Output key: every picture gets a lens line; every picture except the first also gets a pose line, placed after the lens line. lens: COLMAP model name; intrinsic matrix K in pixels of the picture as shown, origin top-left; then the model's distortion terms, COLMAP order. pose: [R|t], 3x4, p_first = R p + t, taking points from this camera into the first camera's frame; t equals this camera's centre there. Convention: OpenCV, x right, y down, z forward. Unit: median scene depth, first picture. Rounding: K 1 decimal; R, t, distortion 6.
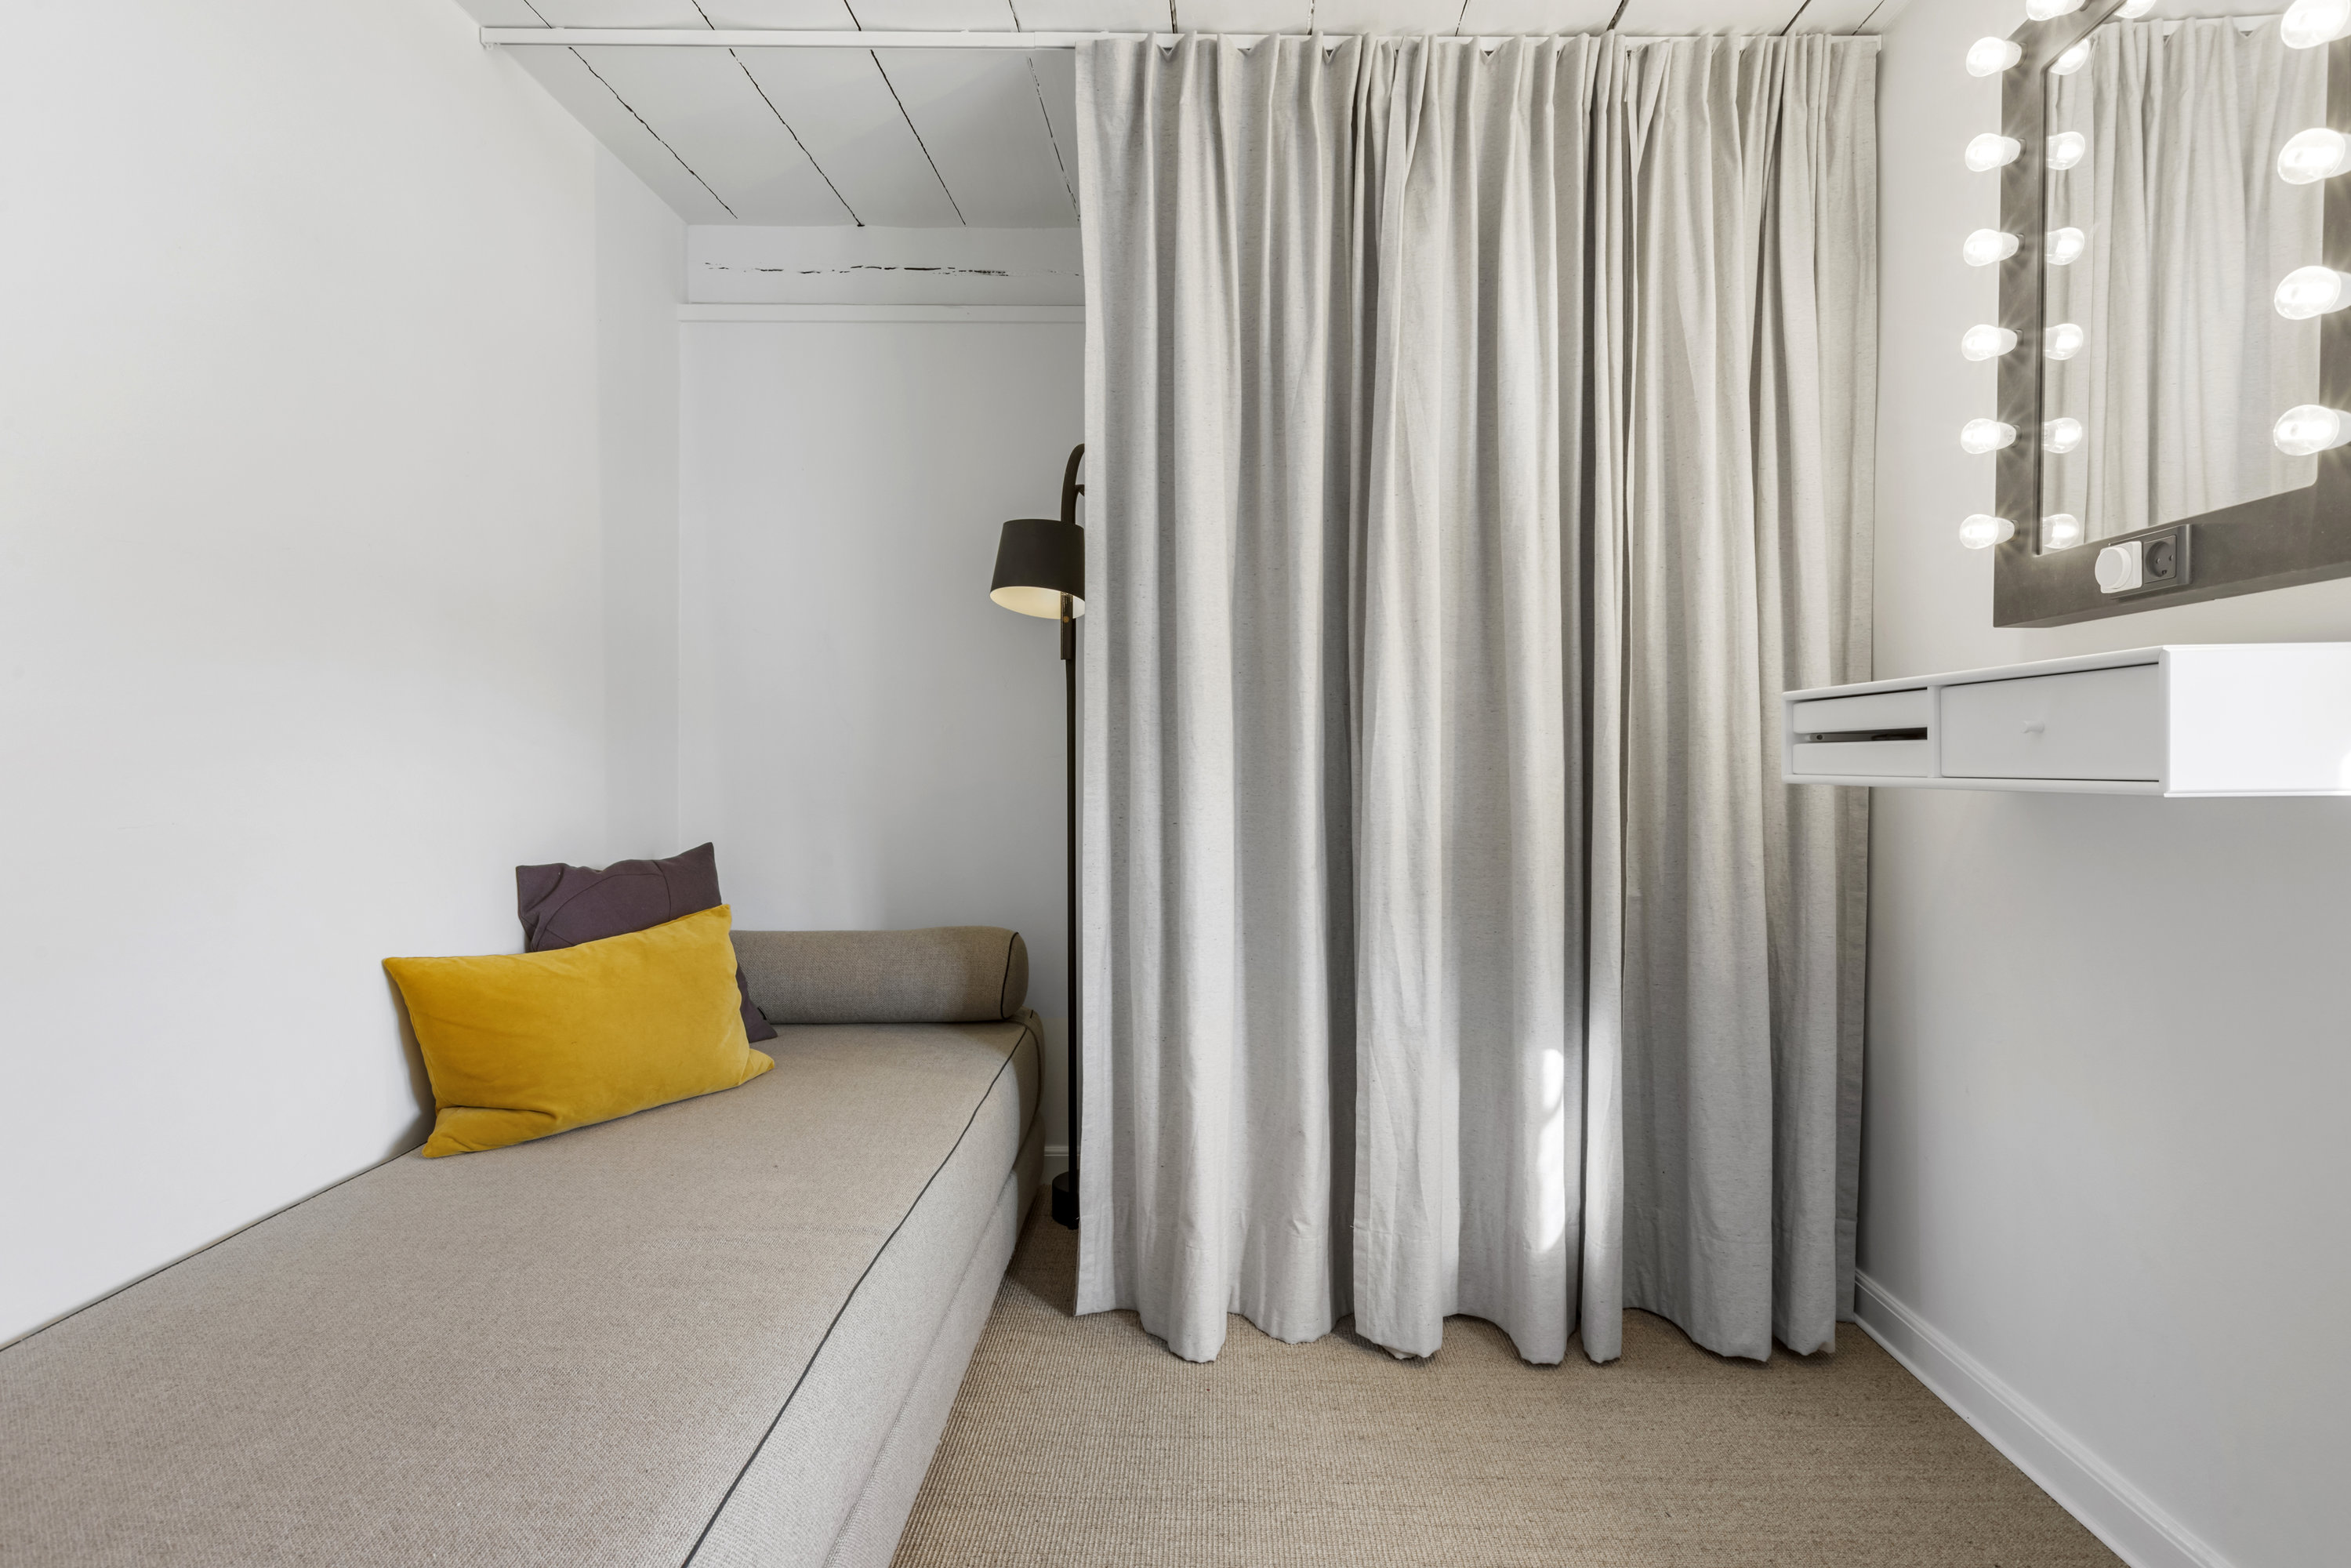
lens RADIAL K [[1224.7, 0, 1176.5], [0, 1224.7, 771.3], [0, 0, 1]] dist [-0.000268, -0.001077]
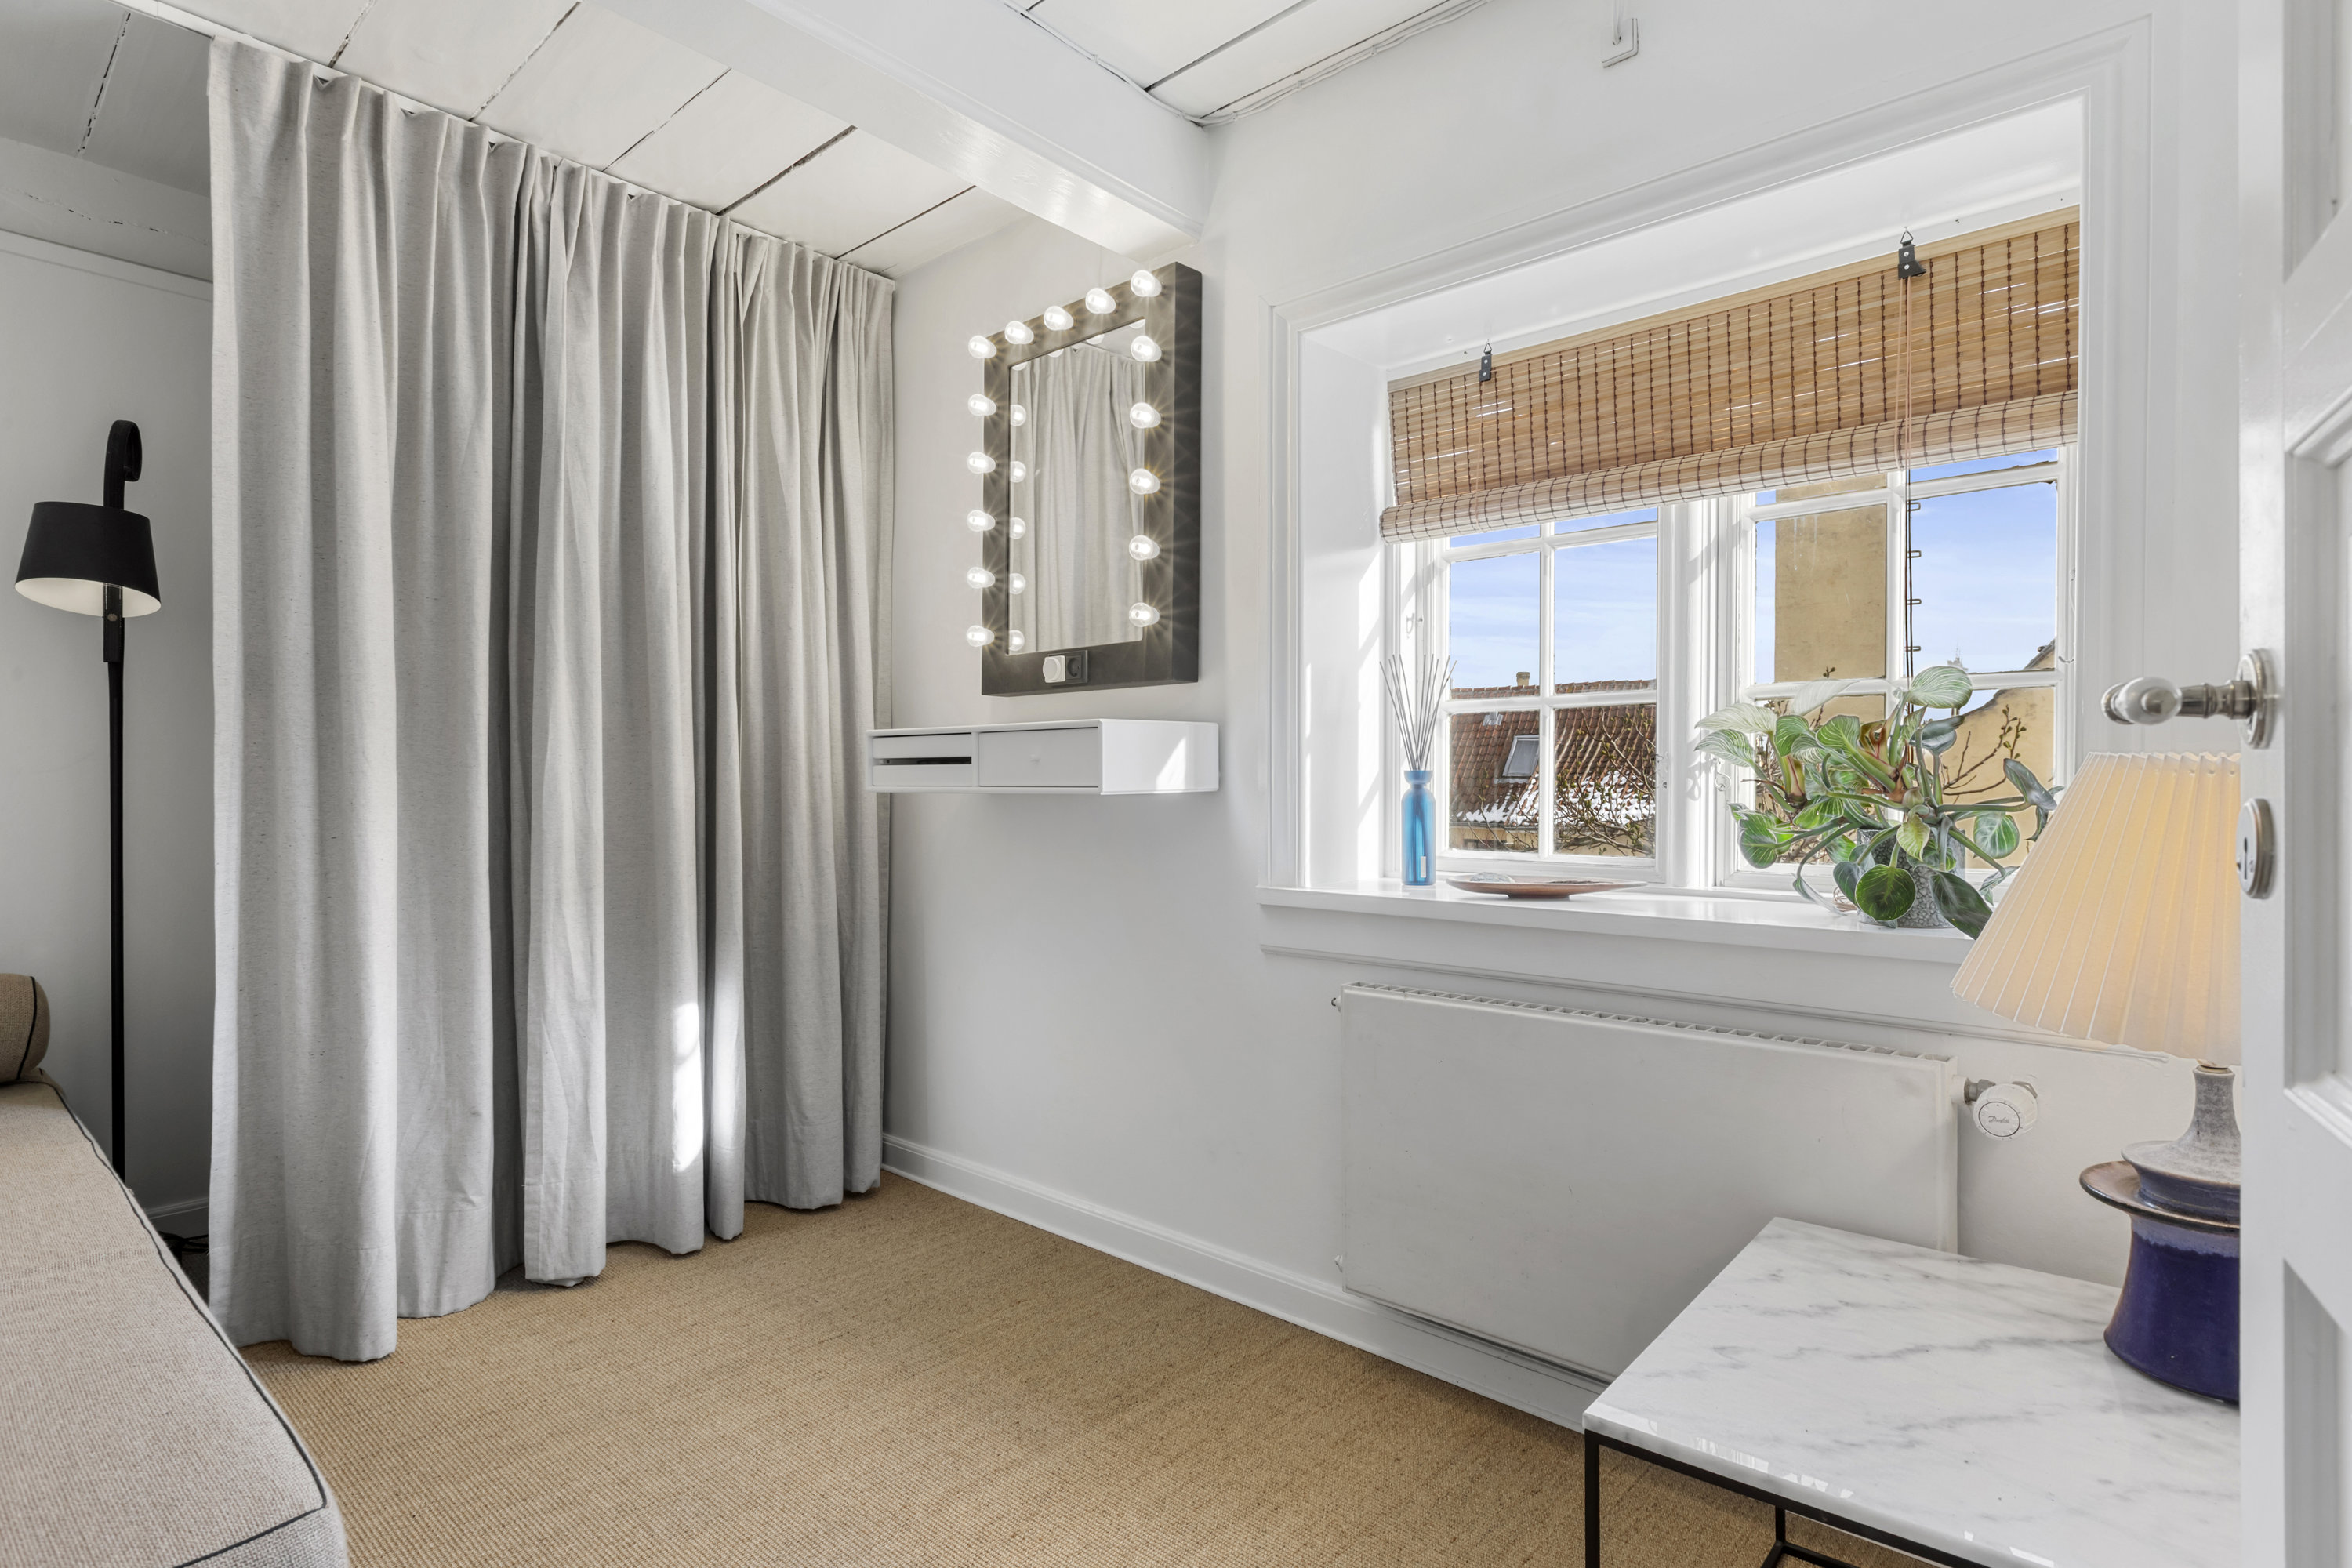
lens RADIAL K [[1225.2, 0, 1177.0], [0, 1225.2, 771.3], [0, 0, 1]] dist [-0.000268, -0.001077]
pose [[0.647541, 0.005003, 0.762014, -0.332990], [0.006011, 0.999914, -0.011673, 0.003526], [-0.762007, 0.012139, 0.647455, -0.205301]]
